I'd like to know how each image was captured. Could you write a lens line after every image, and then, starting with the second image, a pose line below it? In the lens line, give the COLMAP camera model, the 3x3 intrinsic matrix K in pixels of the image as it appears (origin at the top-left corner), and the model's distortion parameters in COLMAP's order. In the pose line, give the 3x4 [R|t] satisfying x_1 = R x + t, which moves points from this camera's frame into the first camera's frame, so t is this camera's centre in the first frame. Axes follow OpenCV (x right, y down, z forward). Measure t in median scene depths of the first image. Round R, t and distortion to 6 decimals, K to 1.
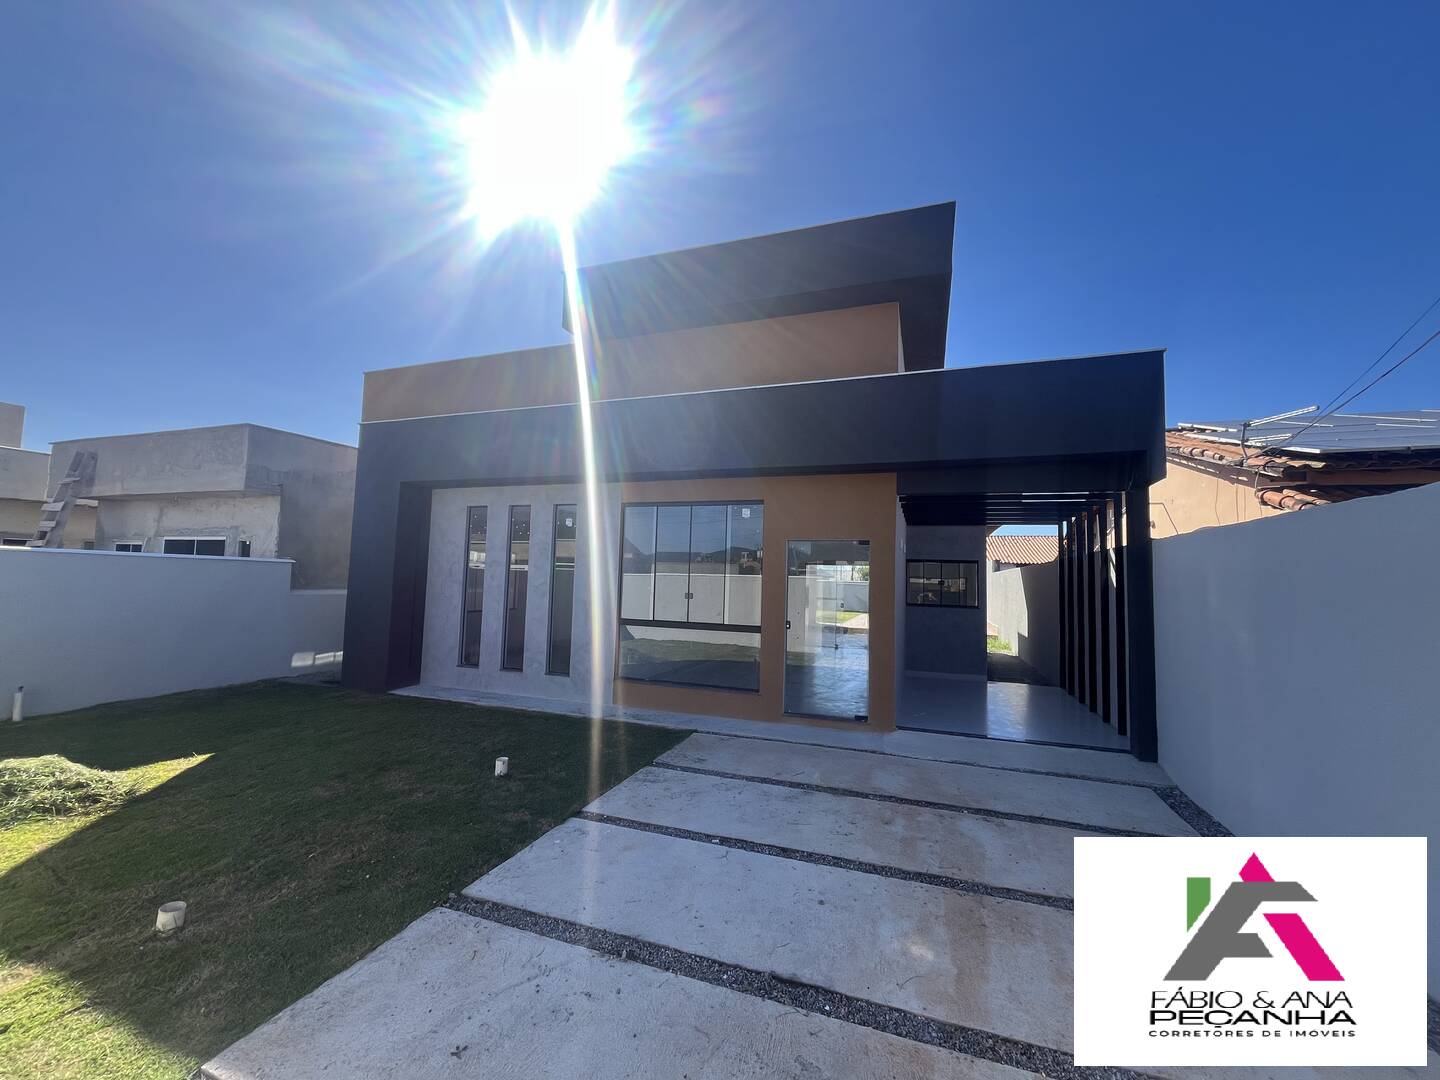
lens RADIAL K [[583.5, 0, 716.2], [0, 583.5, 541.7], [0, 0, 1]] dist [-0.003755, 0.000646]
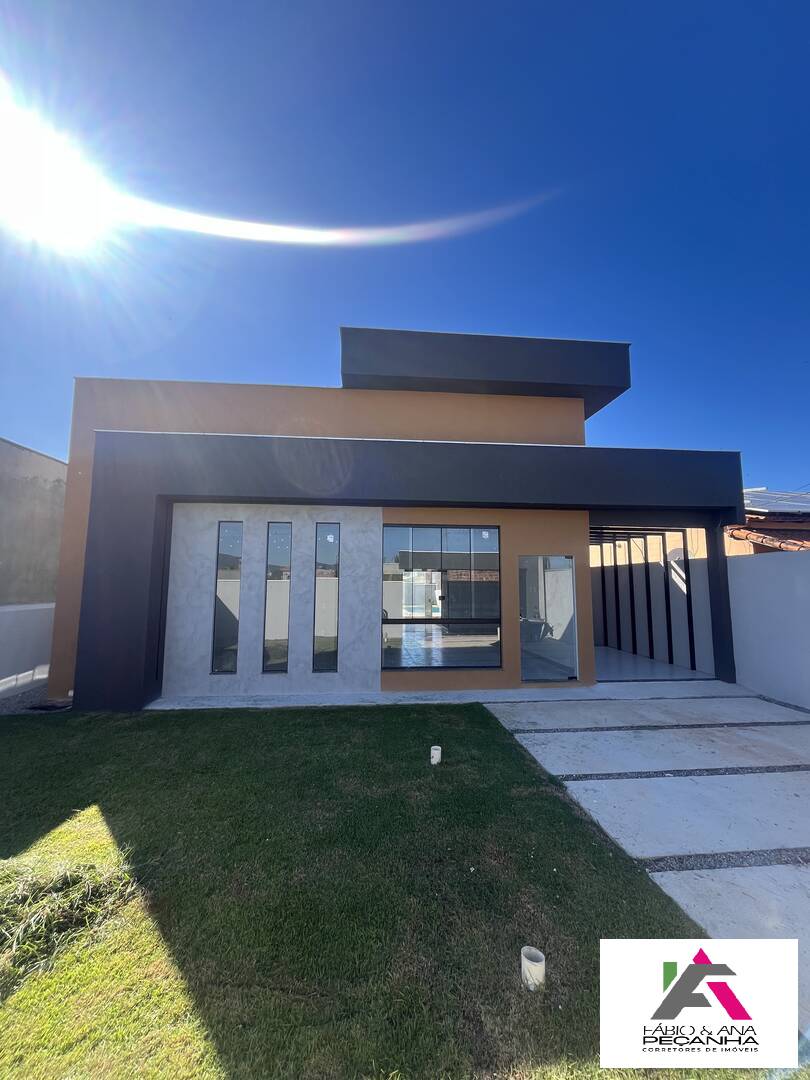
lens RADIAL K [[437.7, 0, 403.5], [0, 437.7, 537.6], [0, 0, 1]] dist [-0.003755, 0.000646]
pose [[0.904815, 0.021526, 0.425261, -0.545901], [-0.006906, 0.999332, -0.035890, -0.004903], [-0.425750, 0.029537, 0.904359, 0.165580]]
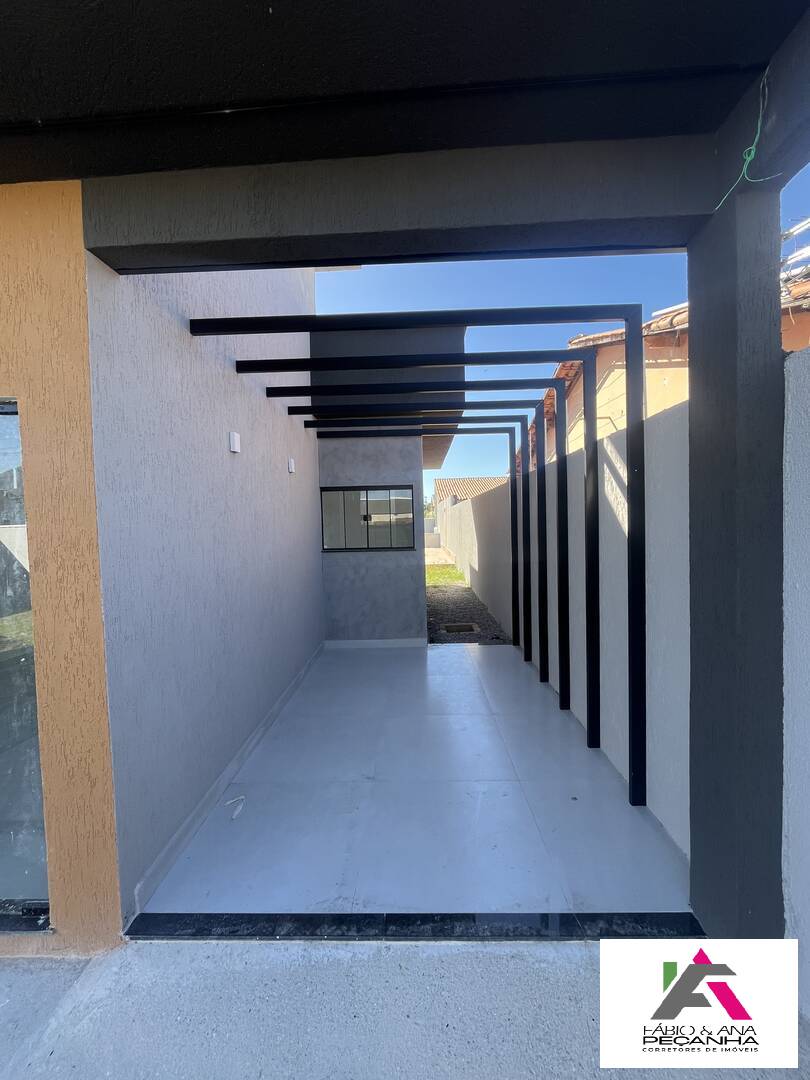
lens RADIAL K [[437.7, 0, 403.5], [0, 437.7, 537.6], [0, 0, 1]] dist [-0.003755, 0.000646]
pose [[0.950660, -0.059400, 0.304494, 0.357742], [0.027434, 0.993750, 0.108207, 0.051033], [-0.309018, -0.094514, 0.946348, 0.643428]]
